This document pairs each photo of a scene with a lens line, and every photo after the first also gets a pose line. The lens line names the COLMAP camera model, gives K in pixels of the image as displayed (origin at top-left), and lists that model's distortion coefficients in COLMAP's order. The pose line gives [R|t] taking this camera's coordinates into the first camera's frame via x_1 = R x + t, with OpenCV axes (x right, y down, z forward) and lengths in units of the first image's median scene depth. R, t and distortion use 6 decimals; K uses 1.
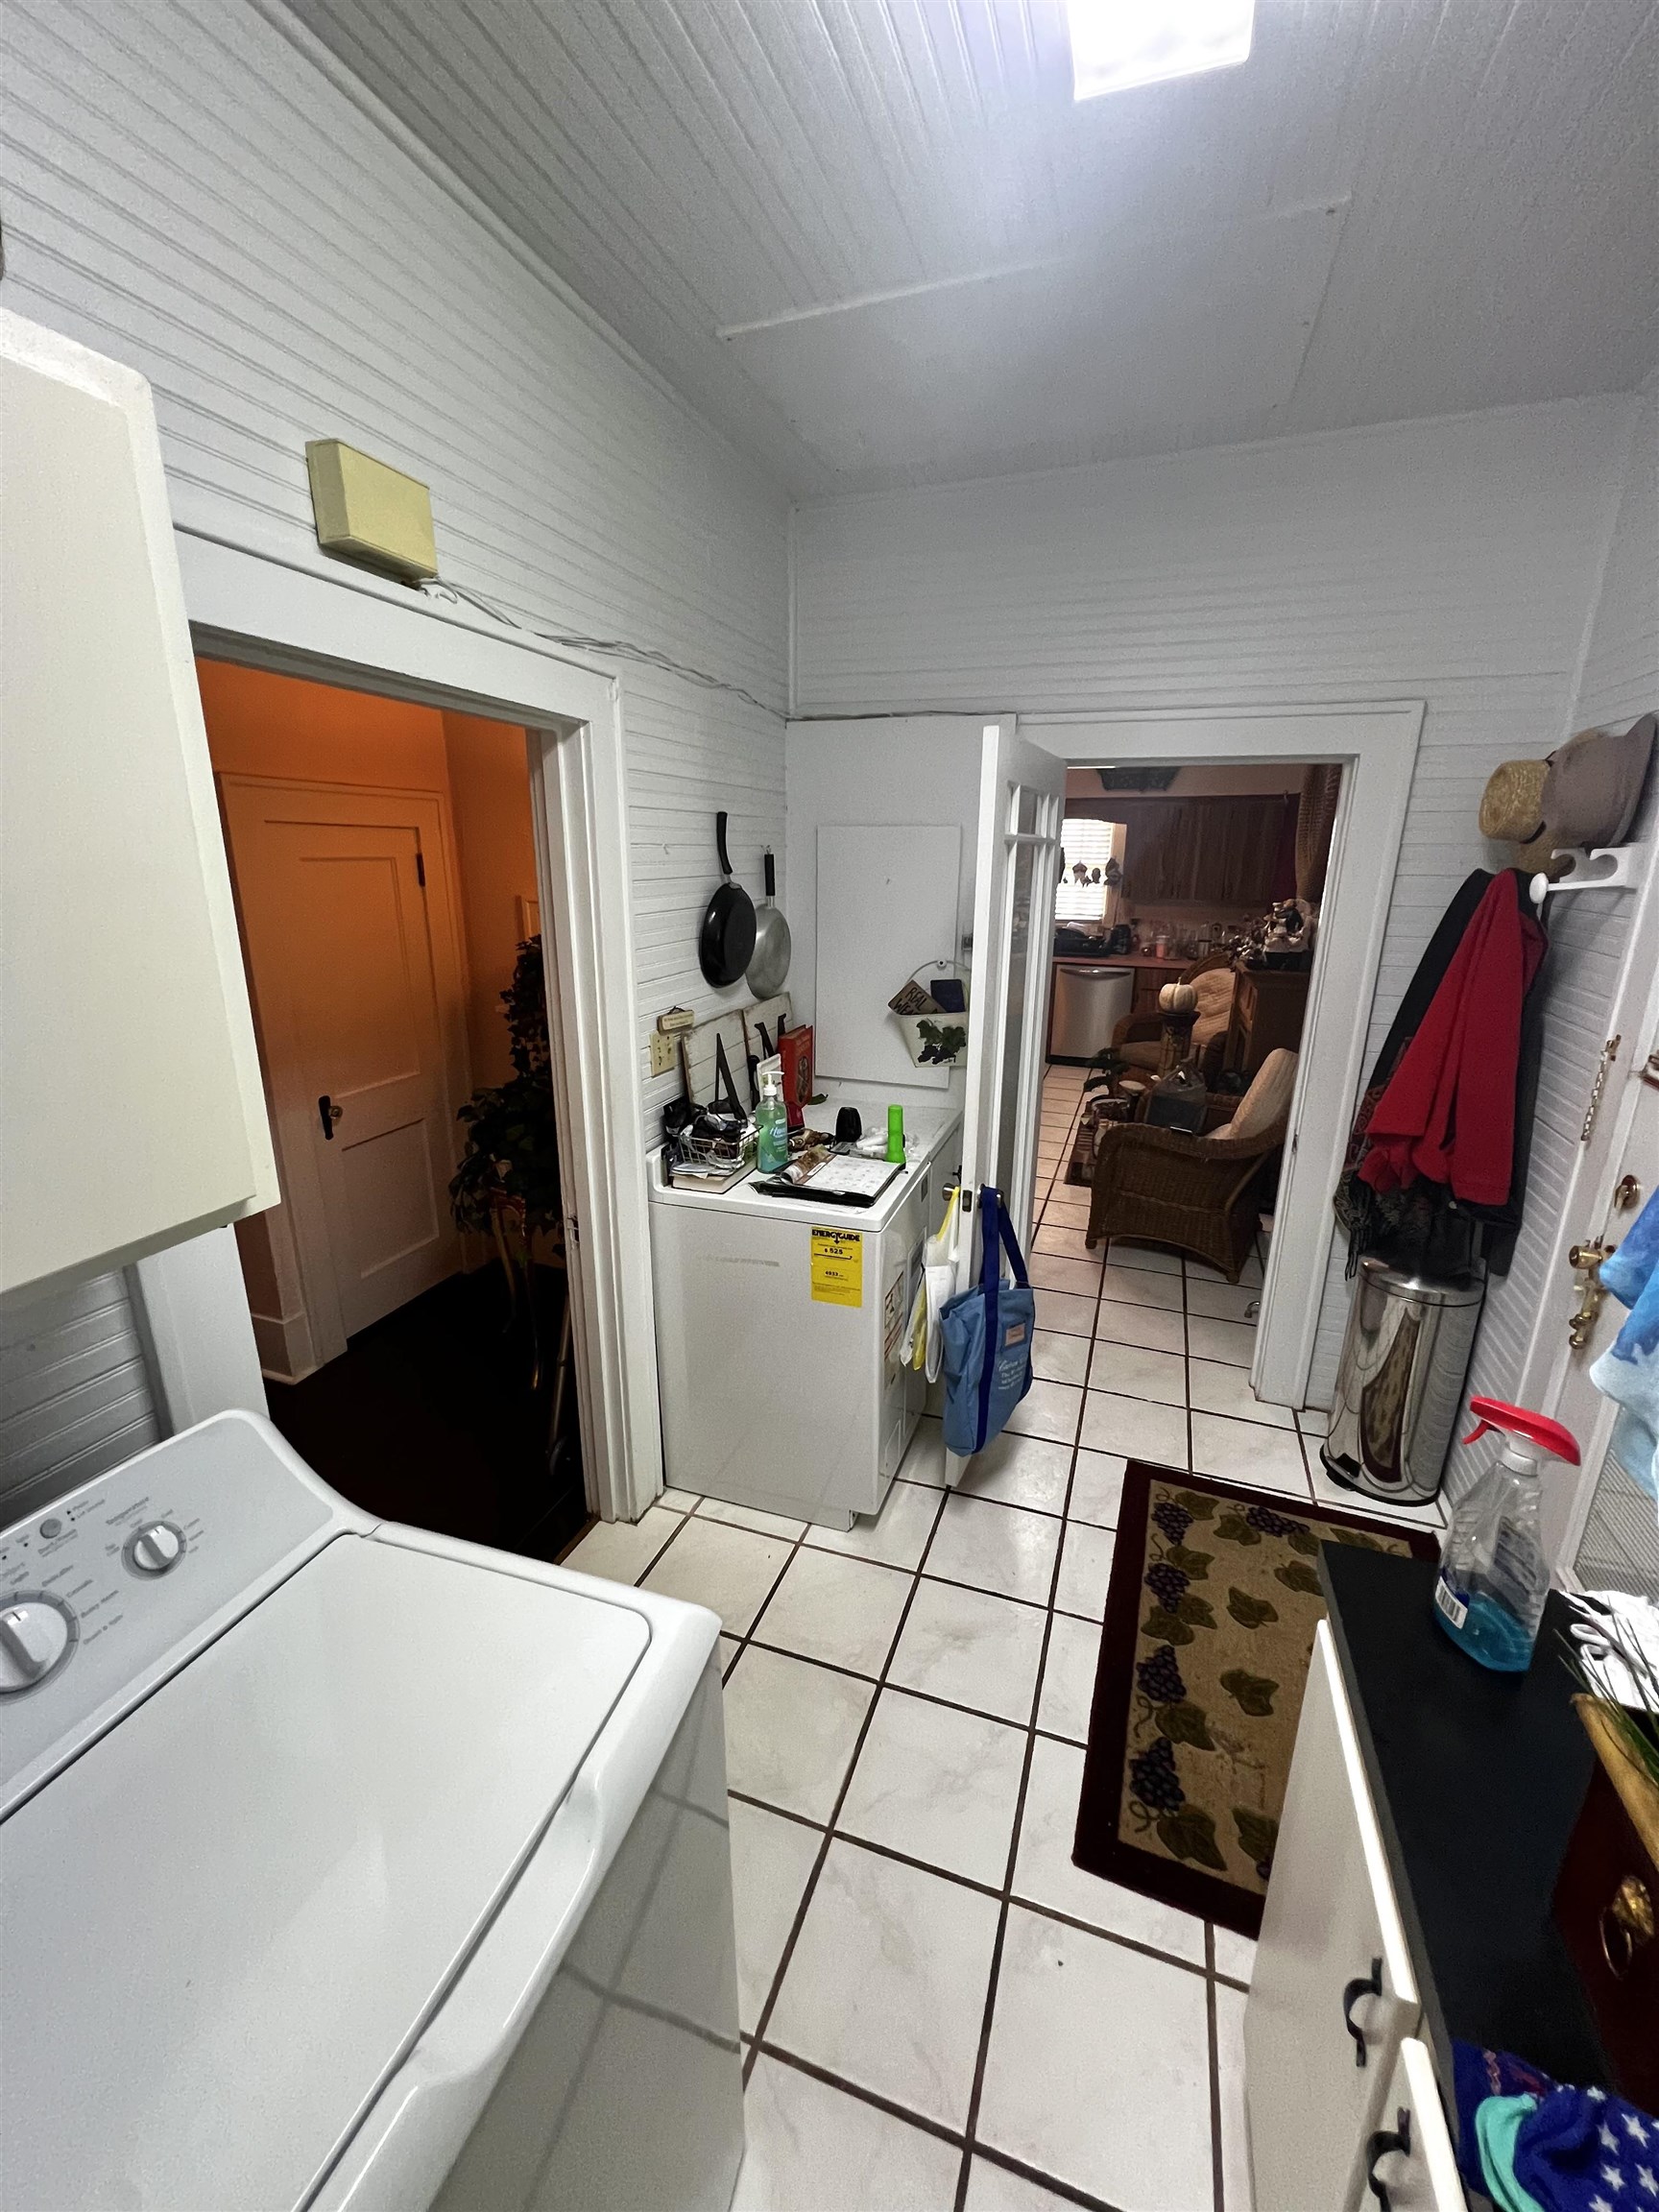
lens RADIAL K [[888.8, 0, 829.5], [0, 888.8, 1106.0], [0, 0, 1]] dist [0.000924, 0.000235]
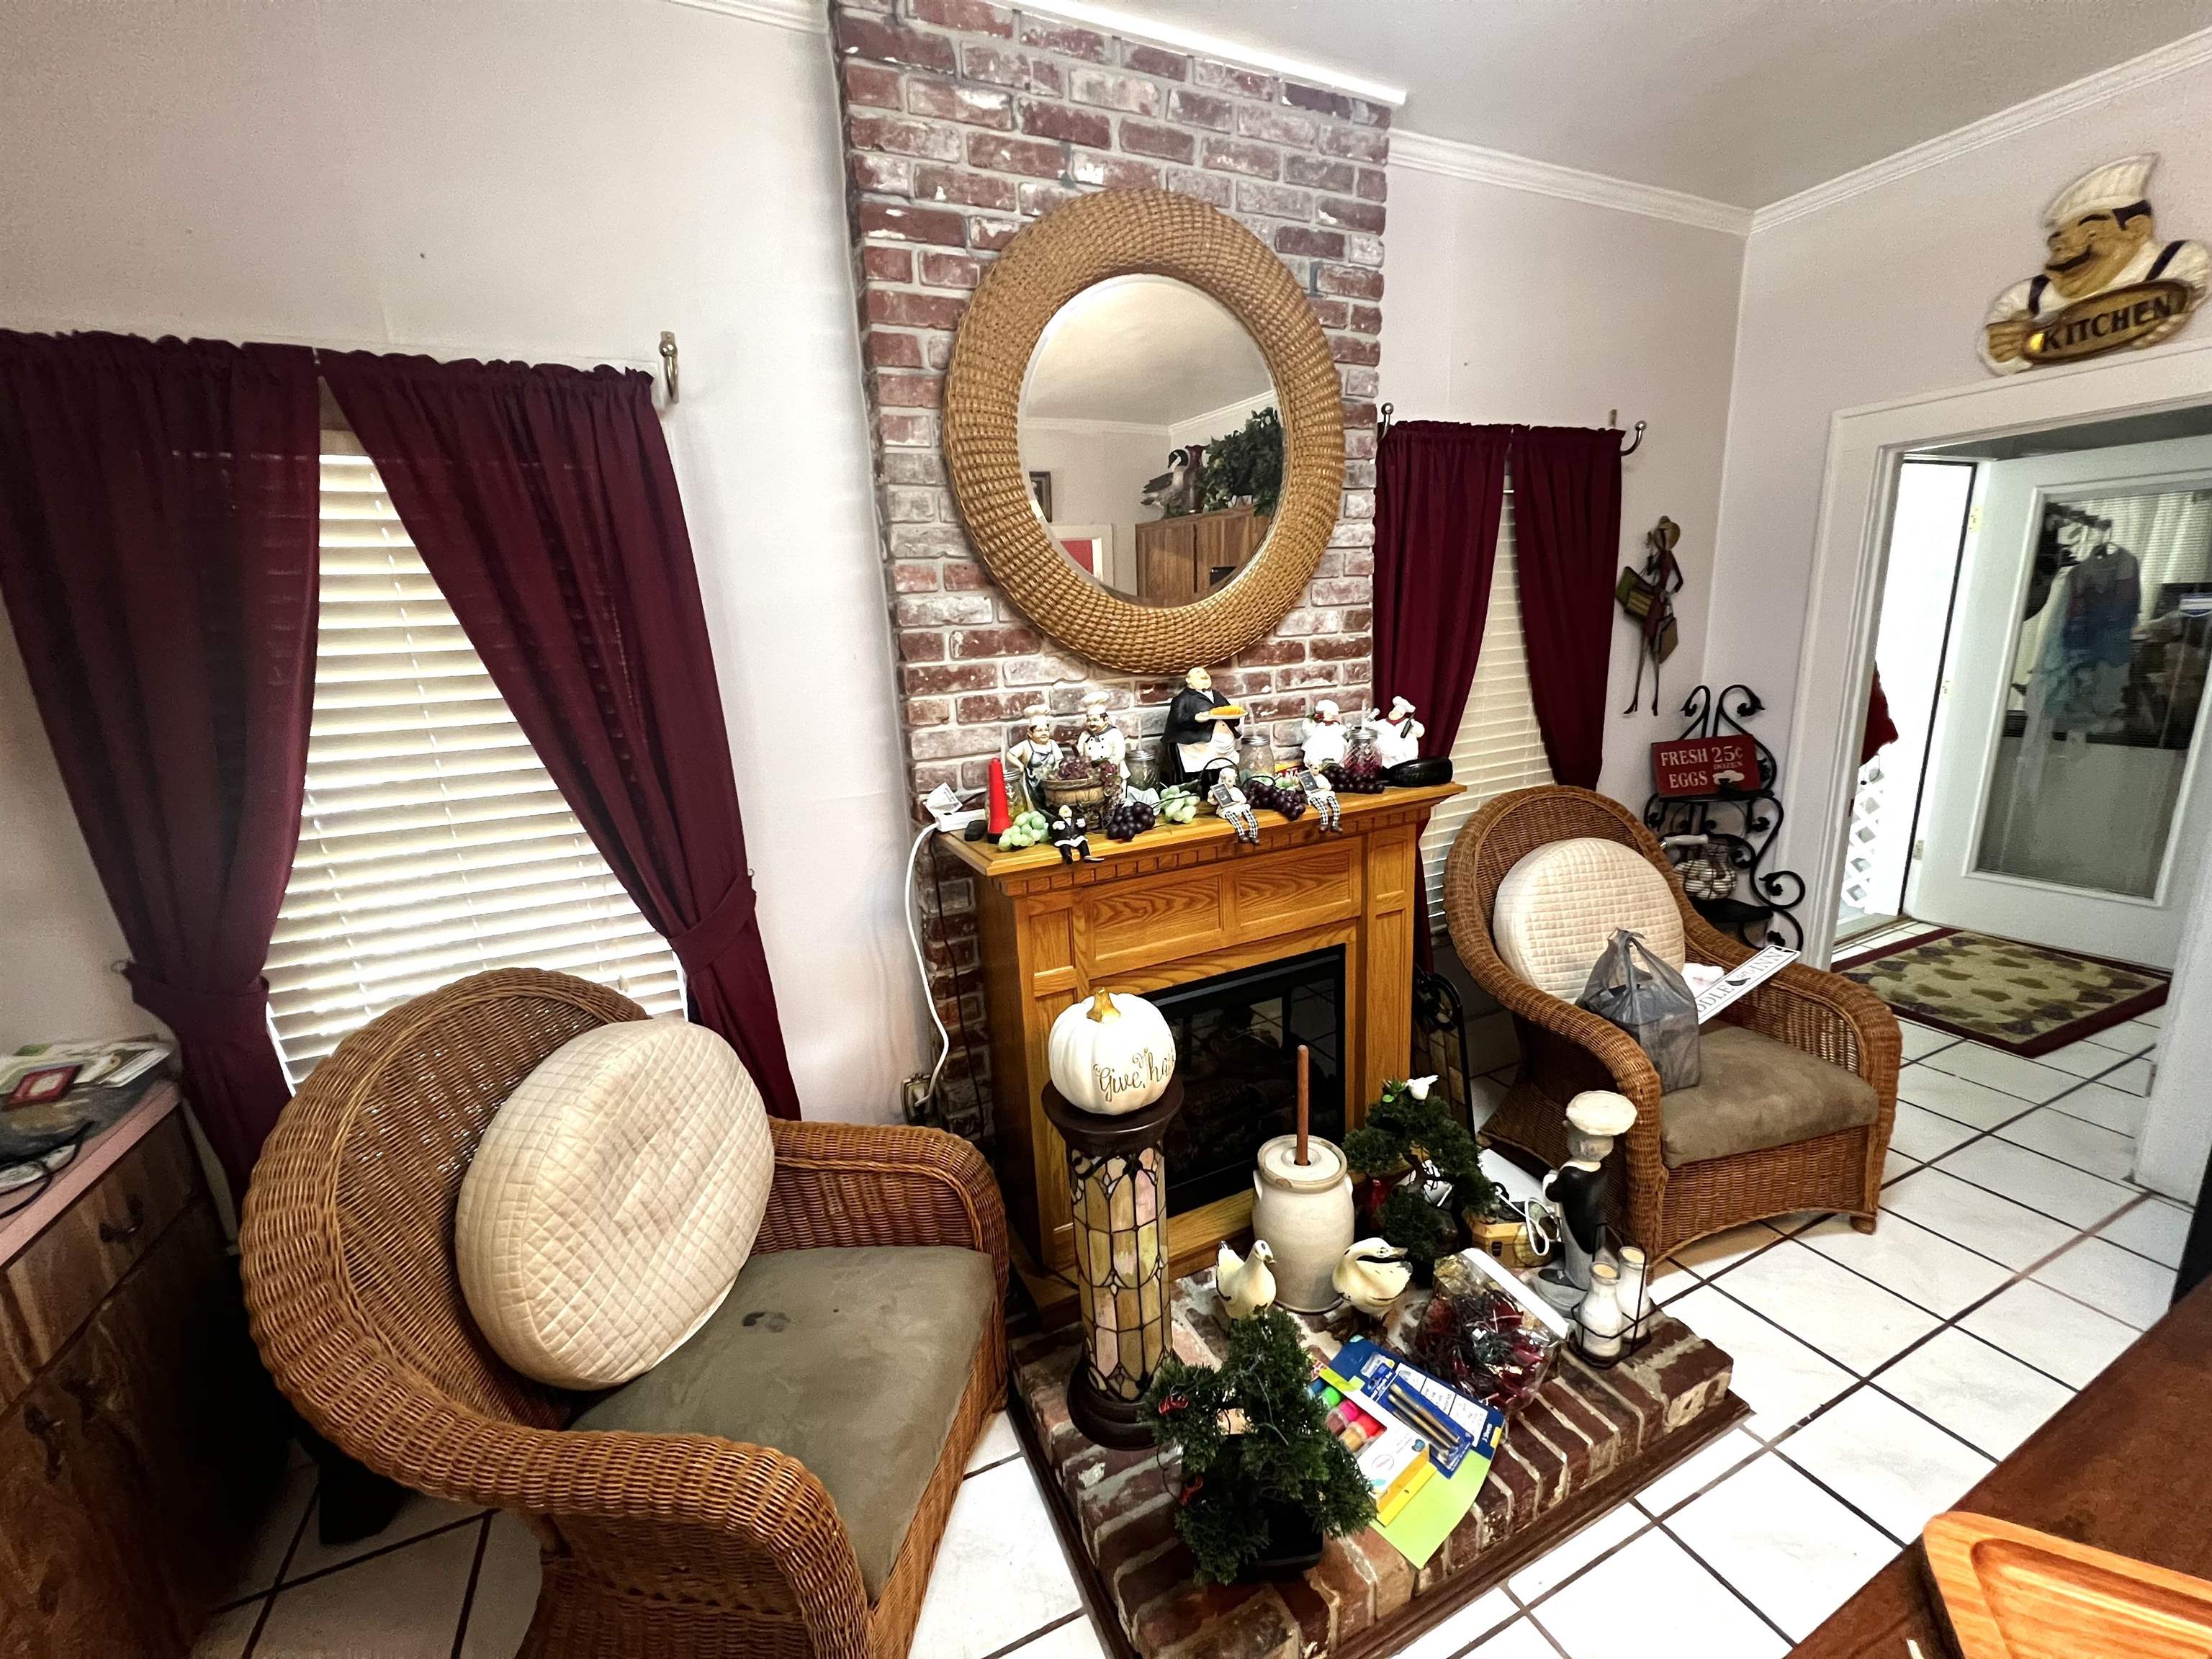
lens RADIAL K [[888.8, 0, 1106.0], [0, 888.8, 829.5], [0, 0, 1]] dist [0.000924, 0.000235]
pose [[-0.702780, -0.140394, 0.697417, 0.466954], [0.237642, 0.877692, 0.416153, -0.692699], [-0.670542, 0.458200, -0.583460, 2.615562]]
